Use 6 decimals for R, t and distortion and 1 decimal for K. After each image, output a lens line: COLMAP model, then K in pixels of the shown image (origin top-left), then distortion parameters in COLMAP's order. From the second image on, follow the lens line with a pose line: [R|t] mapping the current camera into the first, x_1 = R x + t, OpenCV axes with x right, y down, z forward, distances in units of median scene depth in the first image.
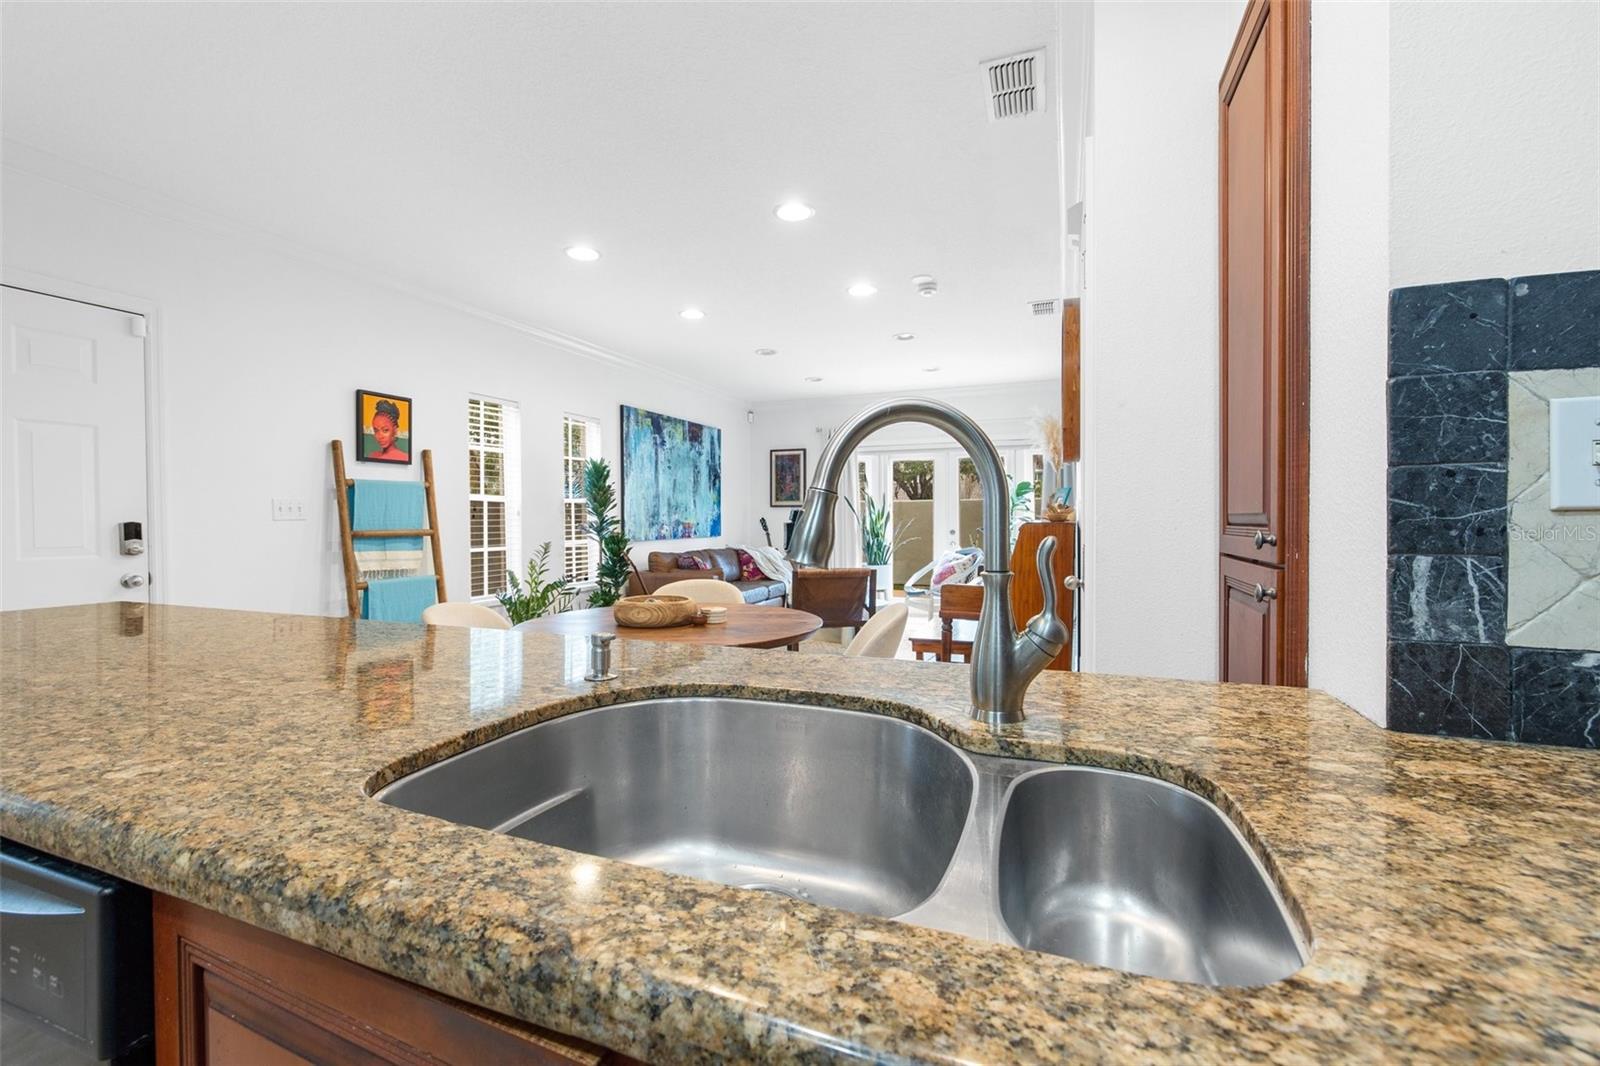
lens RADIAL K [[680.6, 0, 795.8], [0, 680.6, 527.0], [0, 0, 1]] dist [-0.005080, 0.000015]
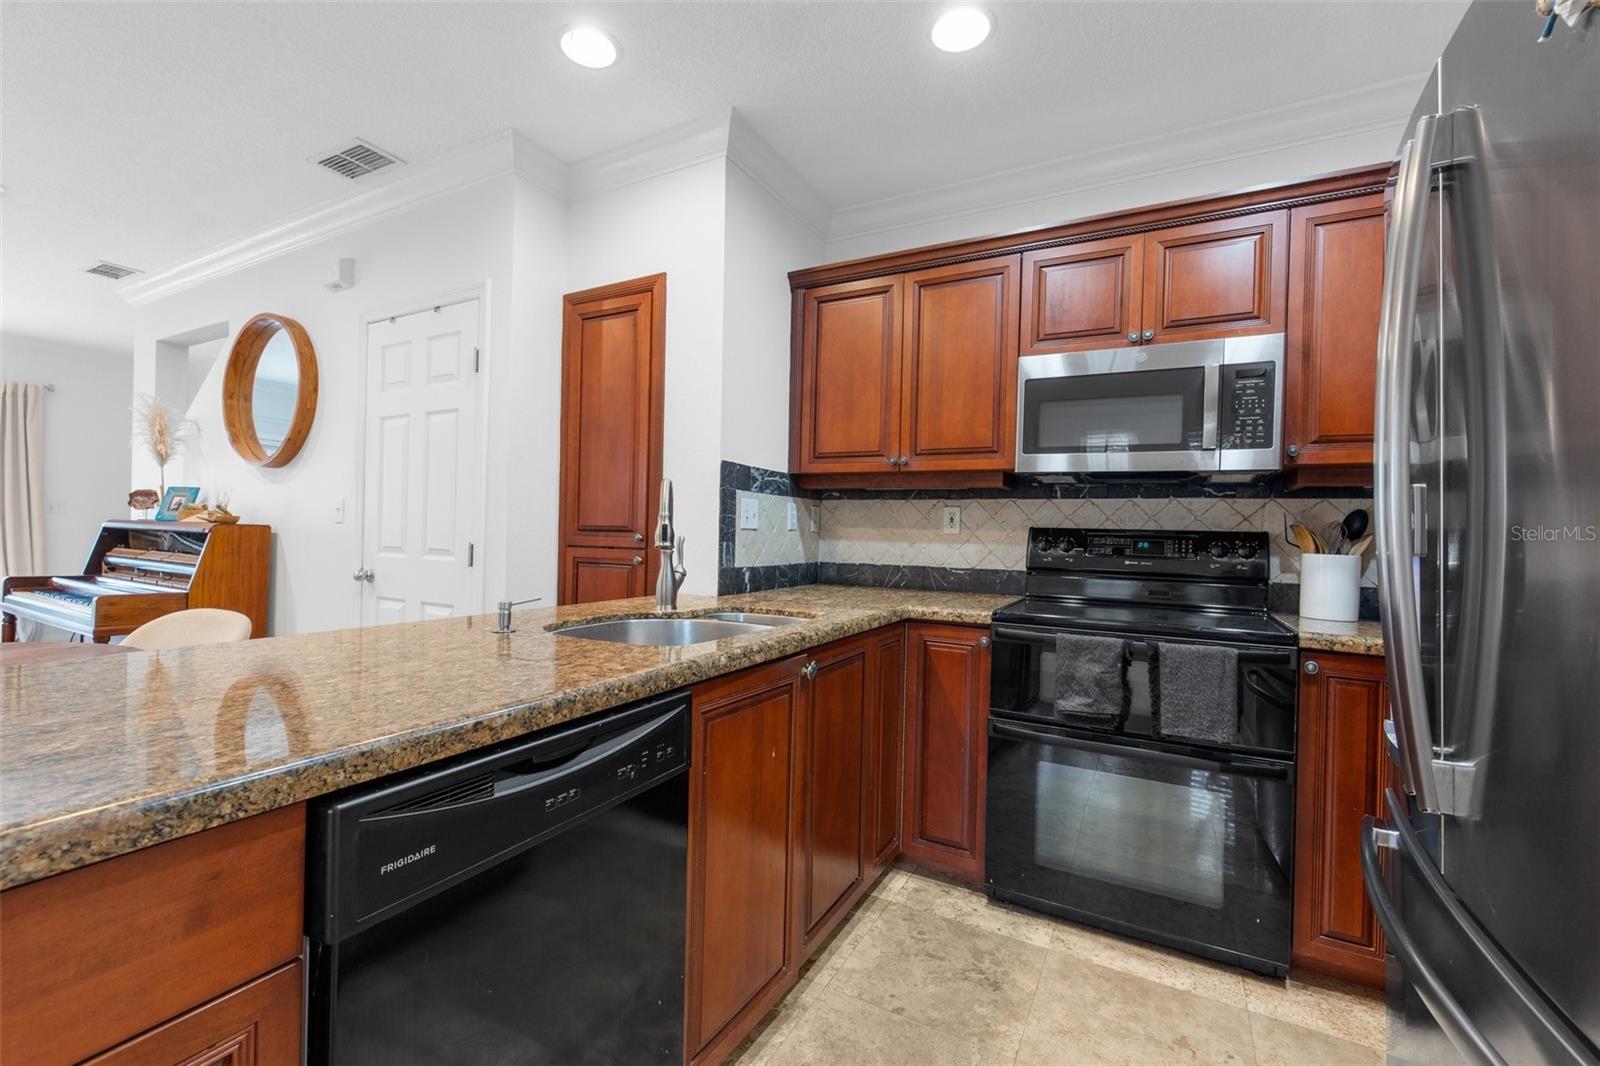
lens RADIAL K [[680.6, 0, 791.5], [0, 680.6, 534.8], [0, 0, 1]] dist [-0.005080, 0.000015]
pose [[0.114072, 0.004270, 0.993463, -2.423092], [-0.012756, 0.999915, -0.002833, 0.012872], [-0.993391, -0.012349, 0.114117, 0.309302]]
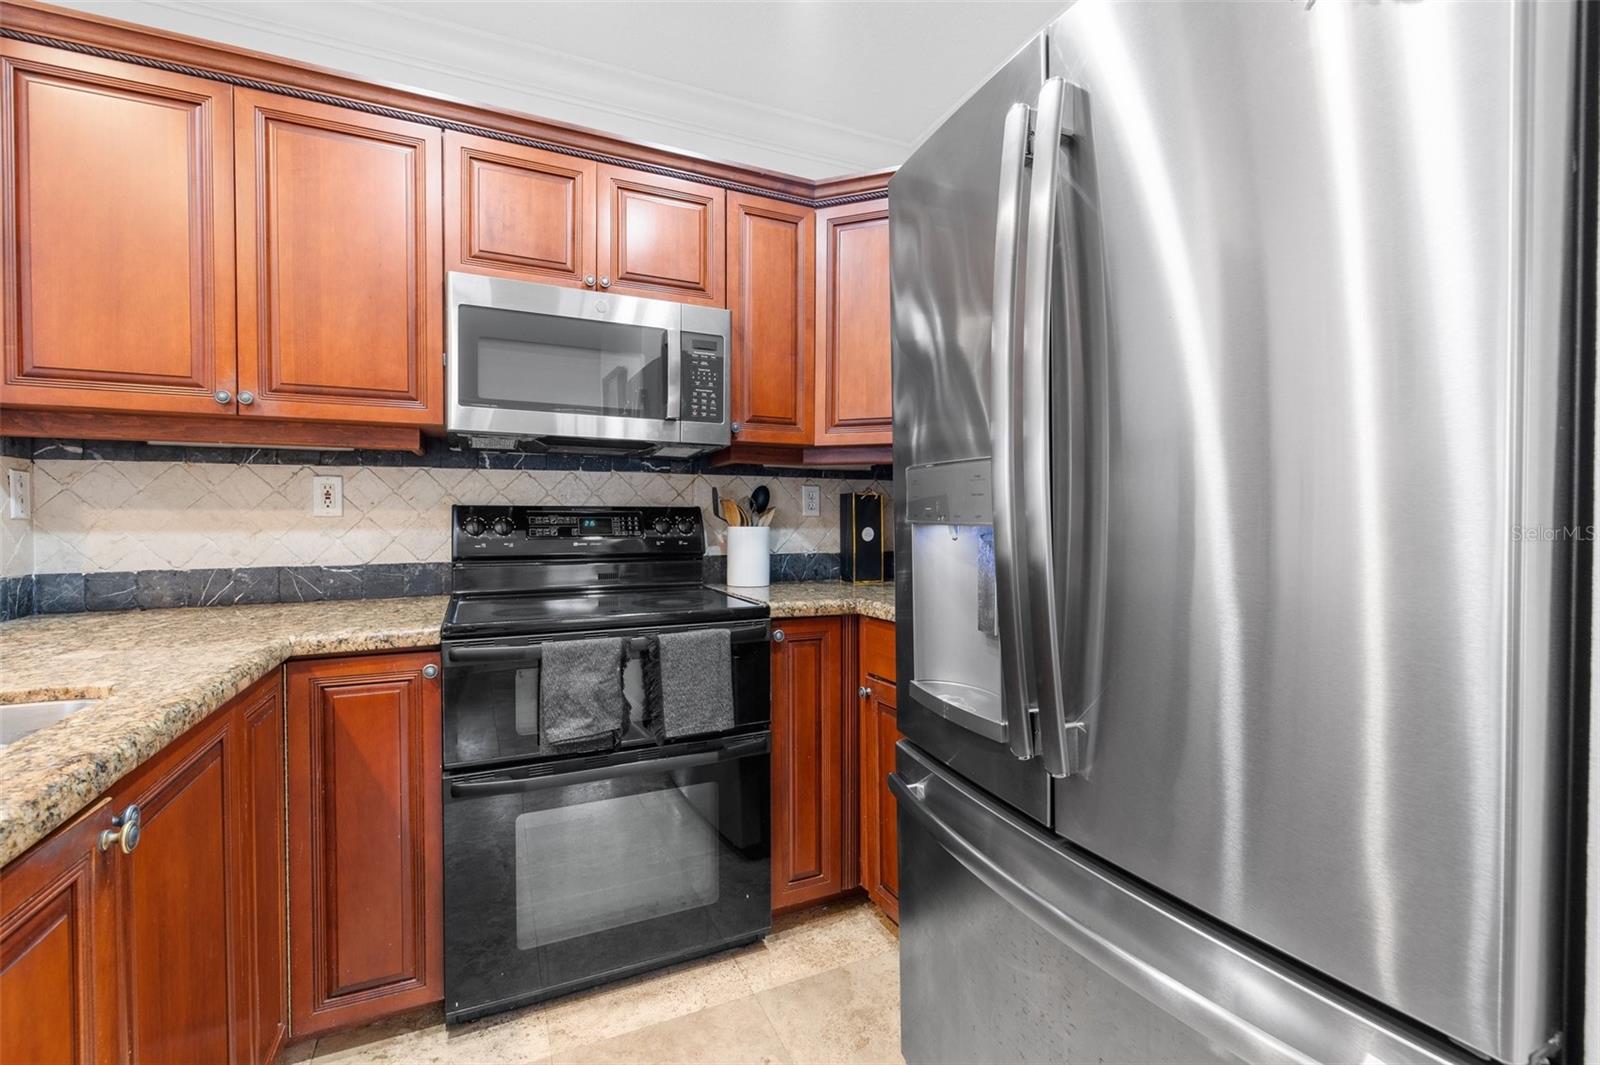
lens RADIAL K [[680.6, 0, 791.7], [0, 680.6, 530.4], [0, 0, 1]] dist [-0.005080, 0.000015]
pose [[-0.729650, -0.004136, 0.683808, -1.551771], [0.015102, 0.999640, 0.022161, 0.009105], [-0.683654, 0.026497, -0.729325, 0.544011]]
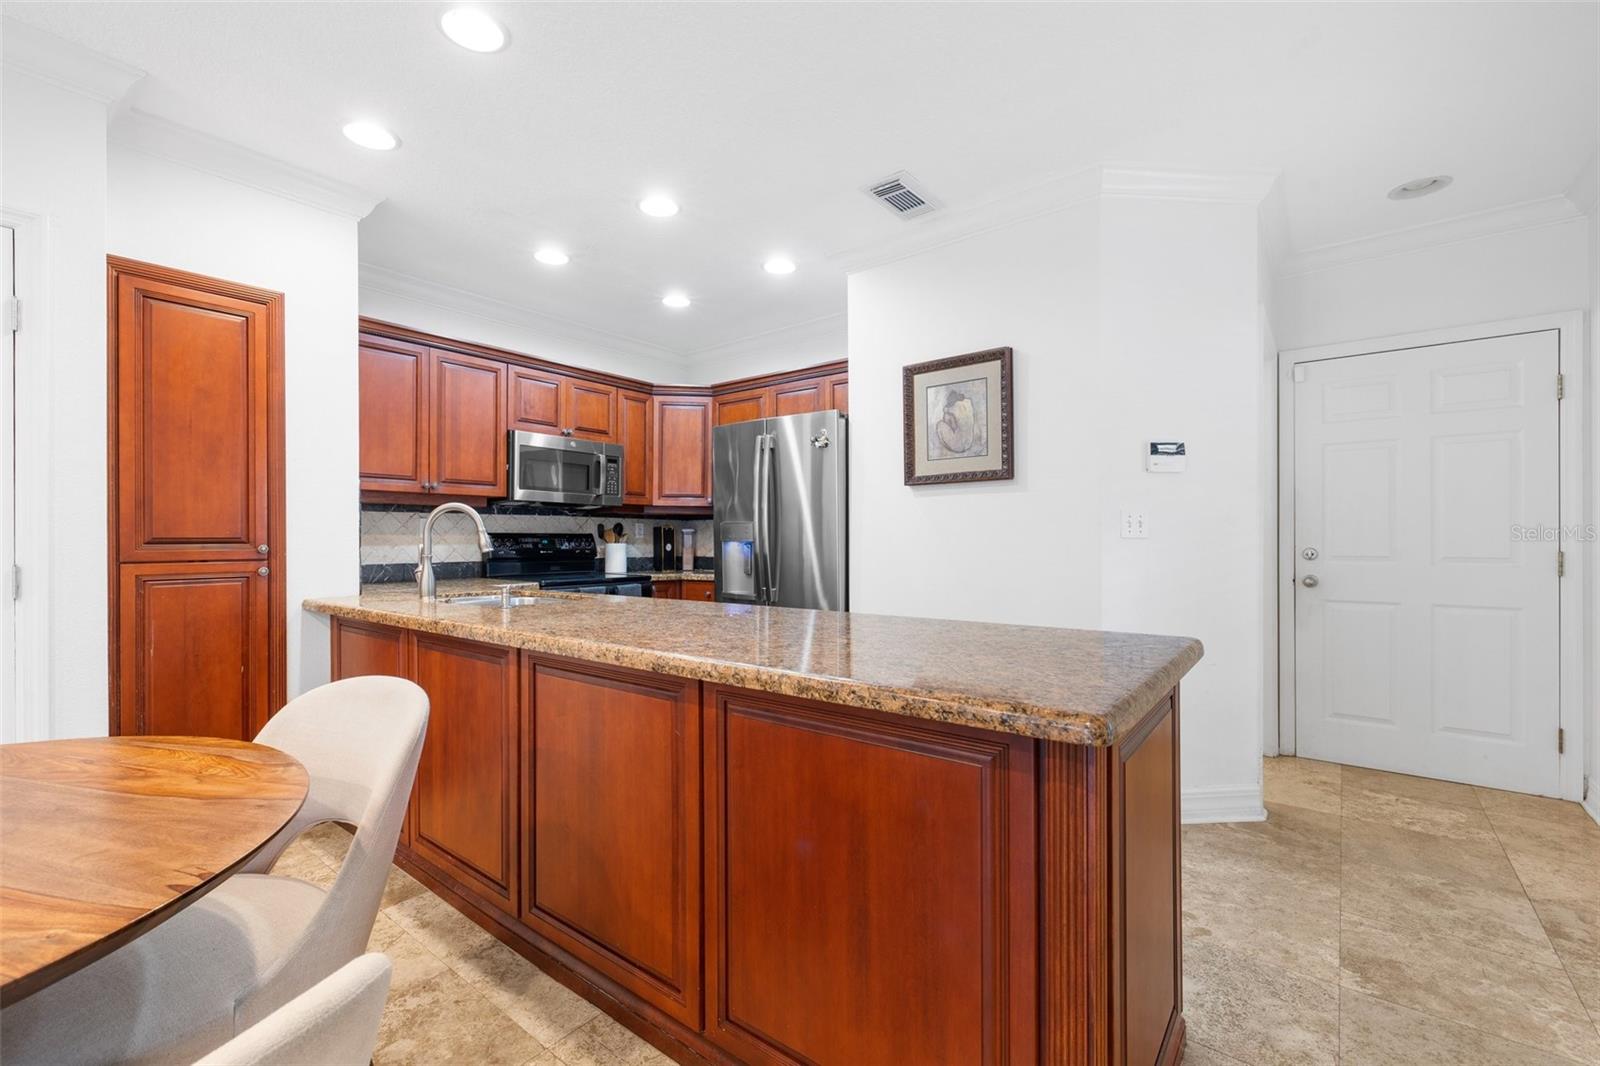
lens RADIAL K [[680.6, 0, 803.6], [0, 680.6, 538.2], [0, 0, 1]] dist [-0.005080, 0.000015]
pose [[-0.965863, 0.008058, 0.258928, -2.658365], [0.010542, 0.999911, 0.008209, -0.026520], [-0.258838, 0.010658, -0.965862, 4.290465]]
